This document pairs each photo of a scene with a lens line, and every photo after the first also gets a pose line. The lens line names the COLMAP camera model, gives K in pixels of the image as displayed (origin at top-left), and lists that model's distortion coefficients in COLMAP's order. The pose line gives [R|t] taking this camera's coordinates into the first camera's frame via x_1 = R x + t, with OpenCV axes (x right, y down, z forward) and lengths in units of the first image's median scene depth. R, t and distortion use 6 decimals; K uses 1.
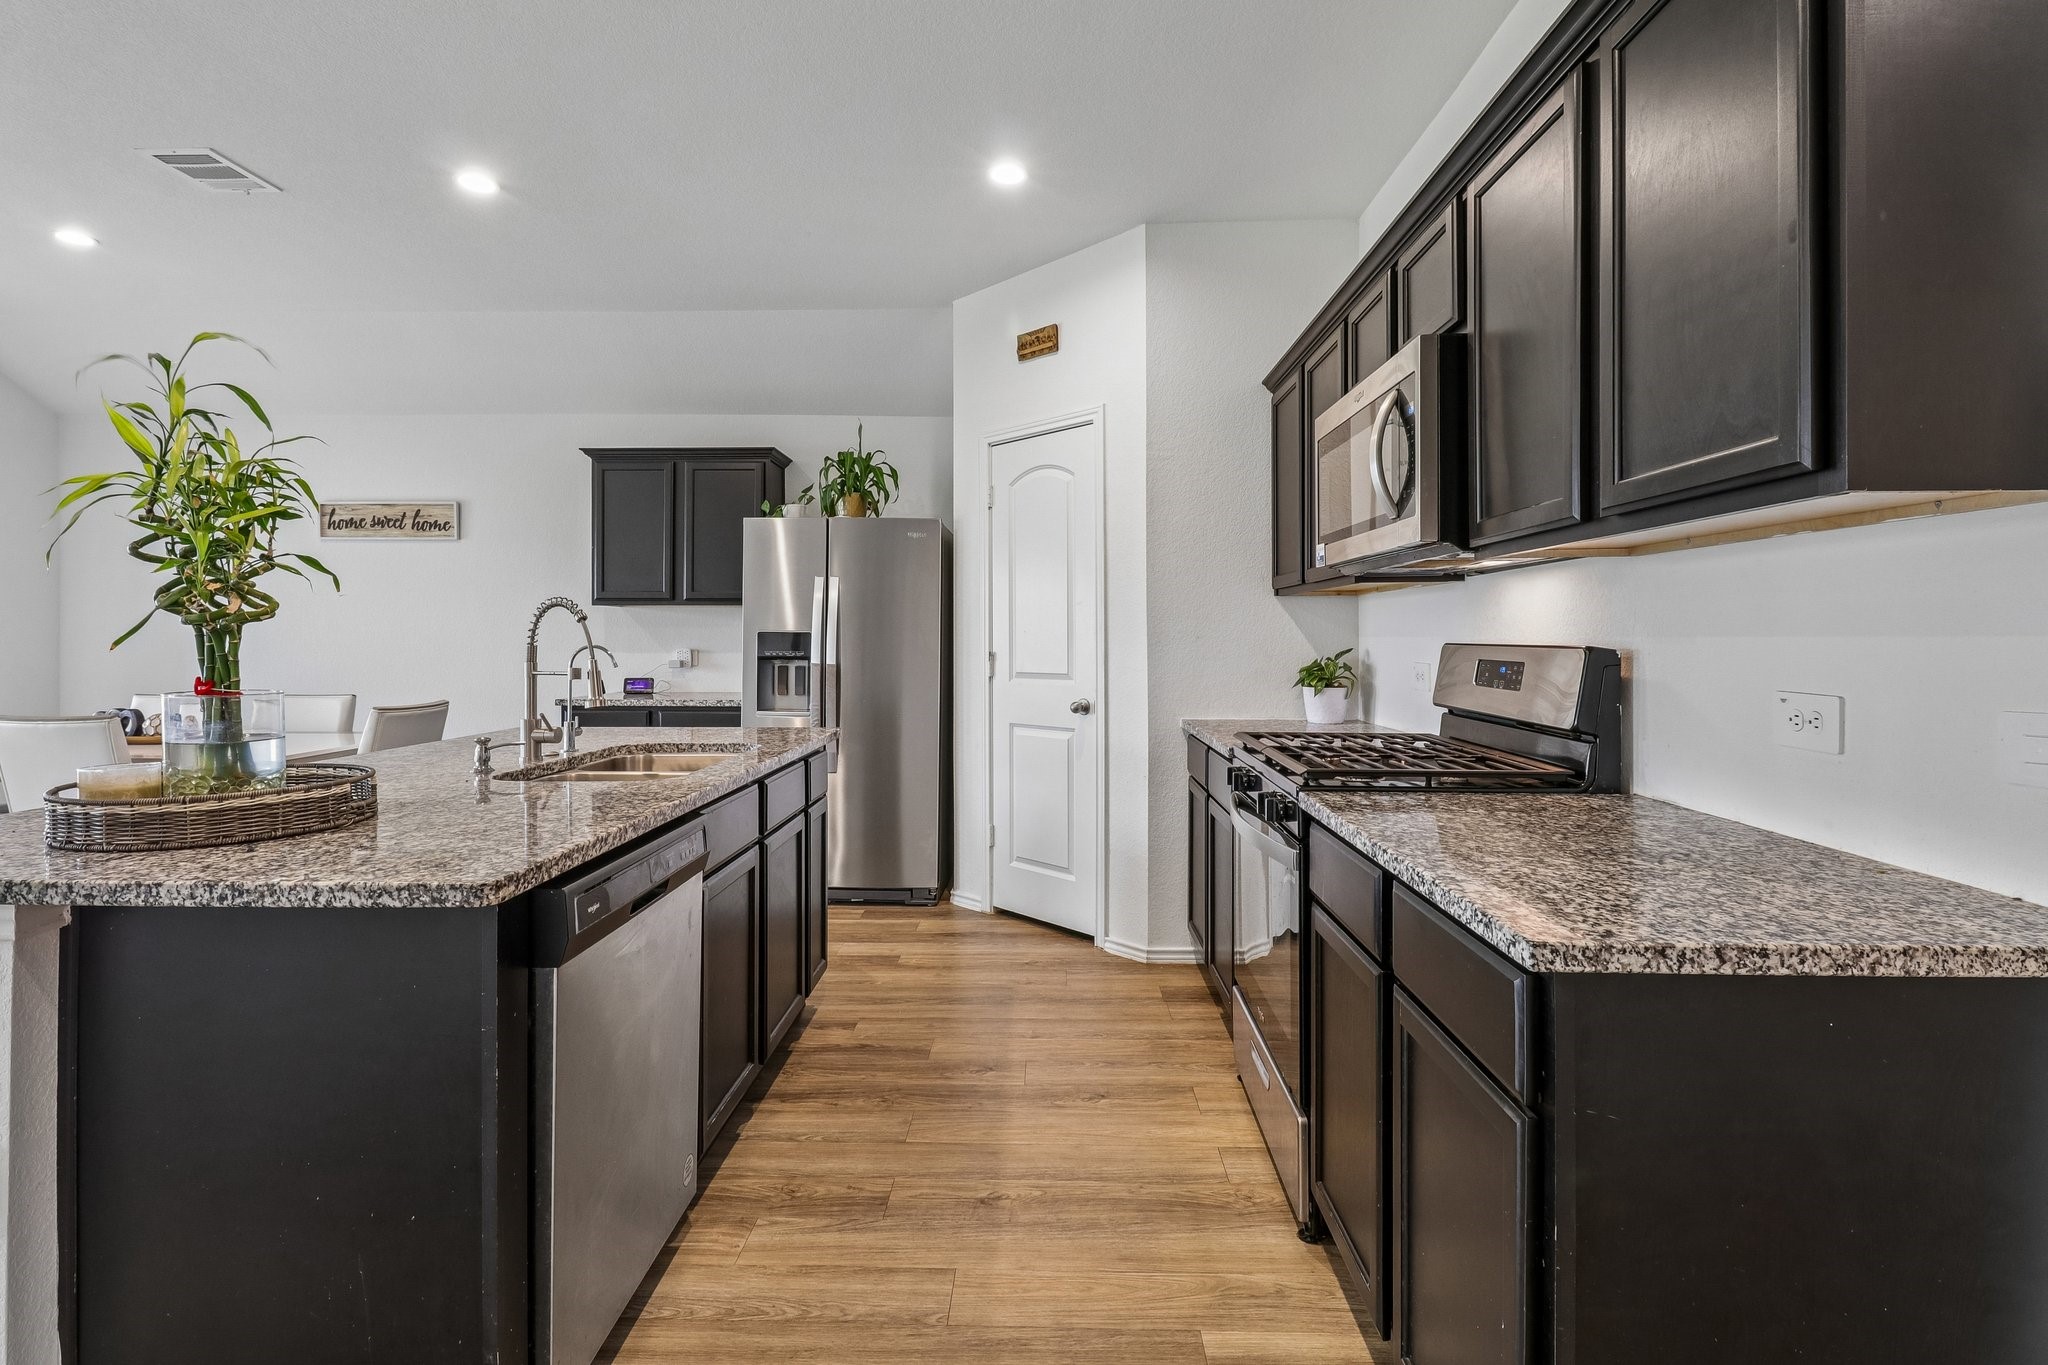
lens RADIAL K [[975.3, 0, 1024.9], [0, 975.3, 658.0], [0, 0, 1]] dist [-0.003969, -0.000365]
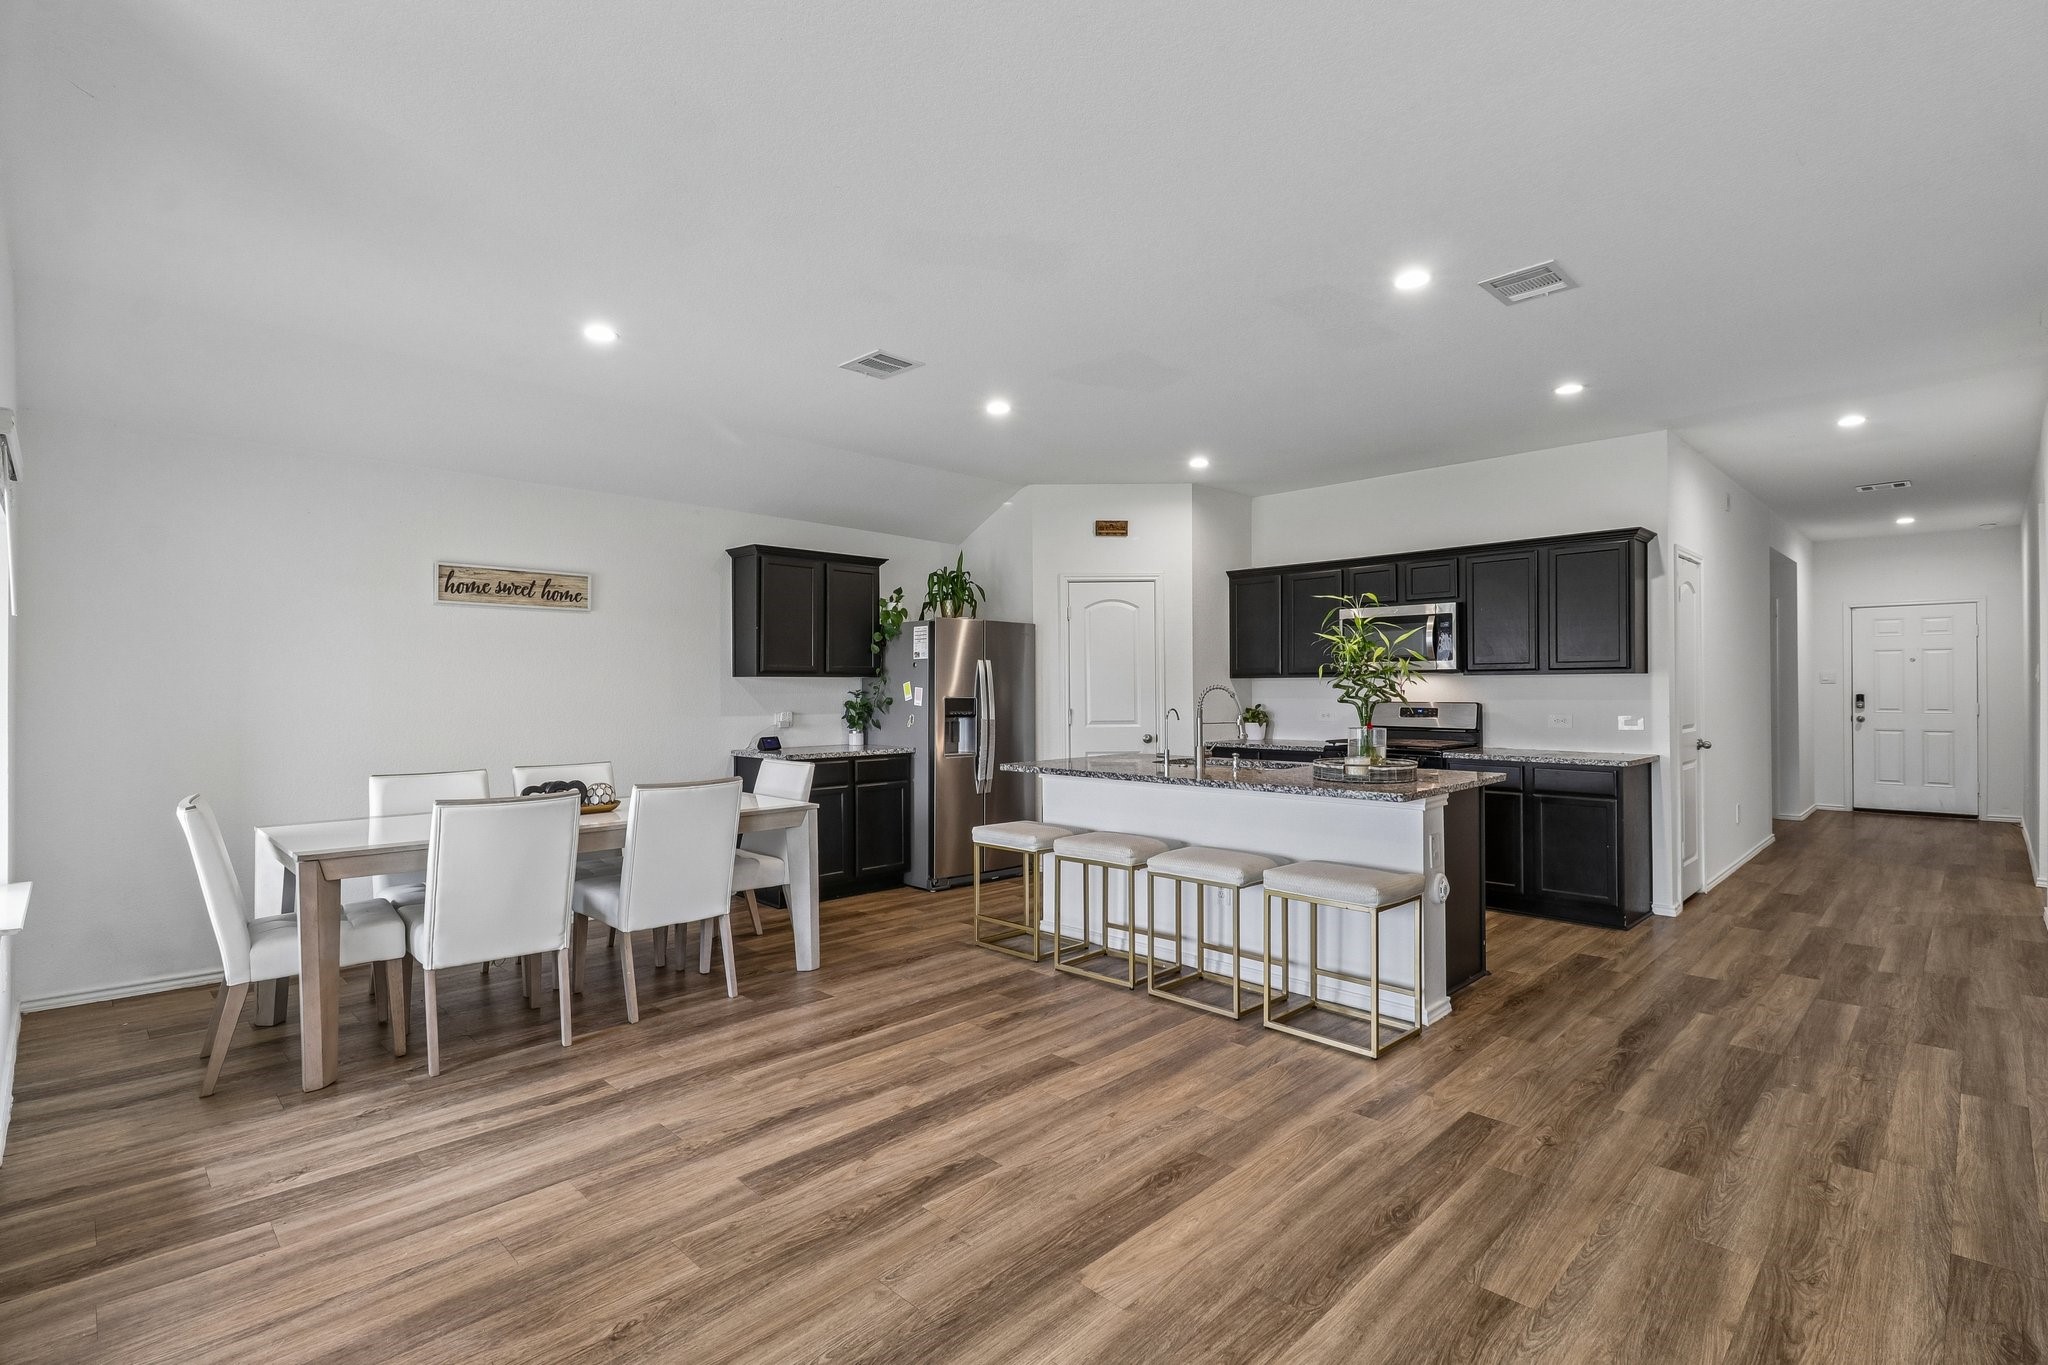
lens RADIAL K [[975.3, 0, 1029.6], [0, 975.3, 688.3], [0, 0, 1]] dist [-0.003969, -0.000365]
pose [[0.687245, -0.003936, 0.726415, -1.212226], [0.019042, 0.999739, -0.012598, -0.020712], [-0.726176, 0.022490, 0.687141, -0.060567]]
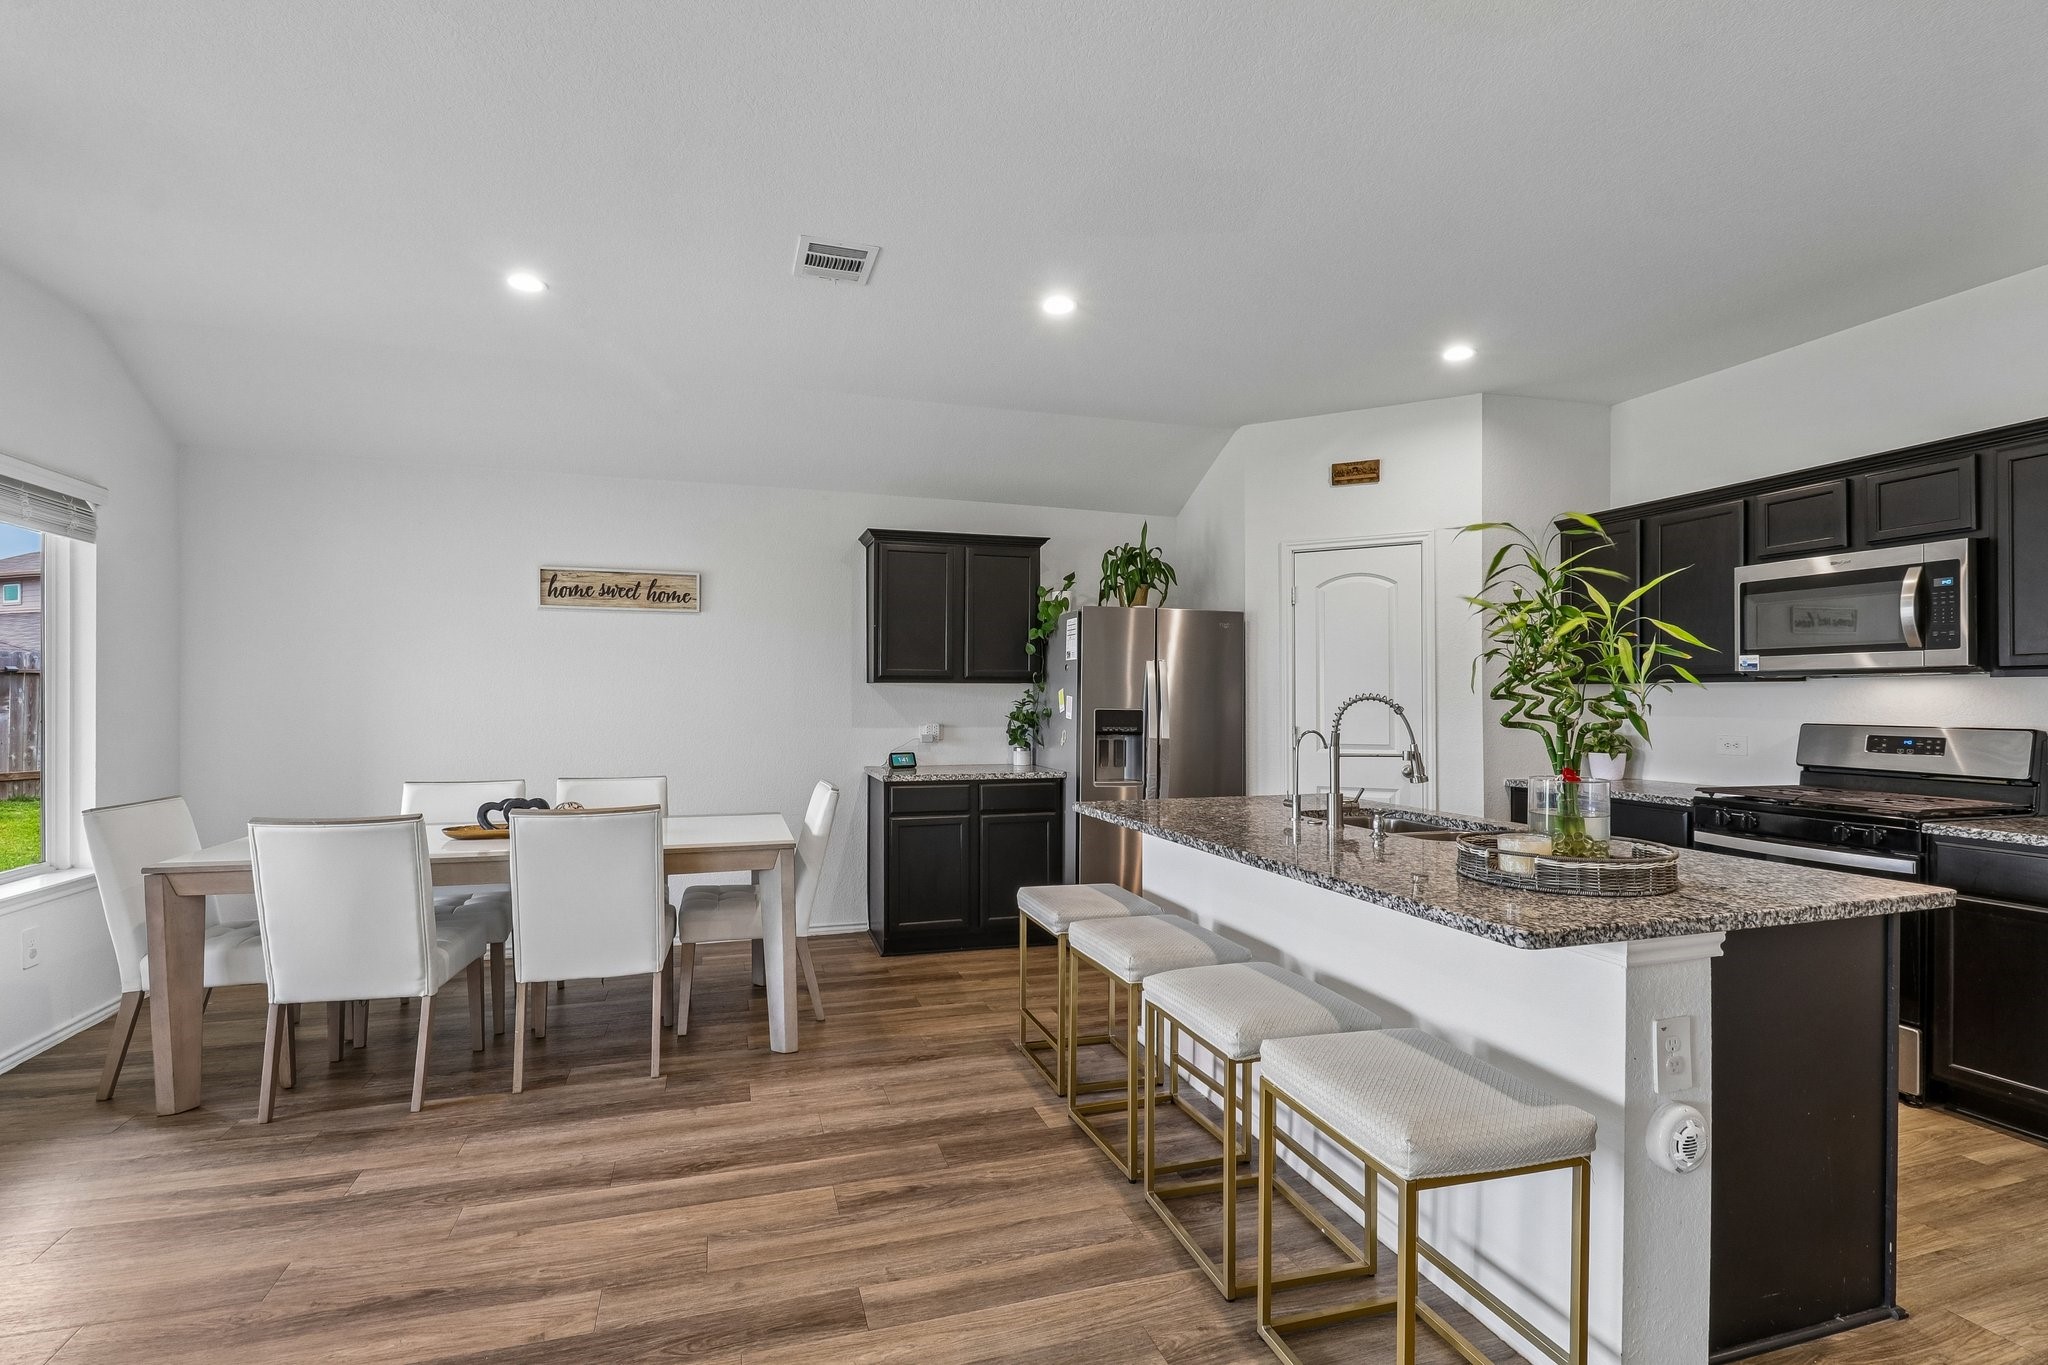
lens RADIAL K [[975.3, 0, 1019.7], [0, 975.3, 700.7], [0, 0, 1]] dist [-0.003969, -0.000365]
pose [[0.949884, -0.000206, 0.312602, -0.696041], [0.005599, 0.999851, -0.016354, -0.019597], [-0.312552, 0.017285, 0.949743, -0.016569]]
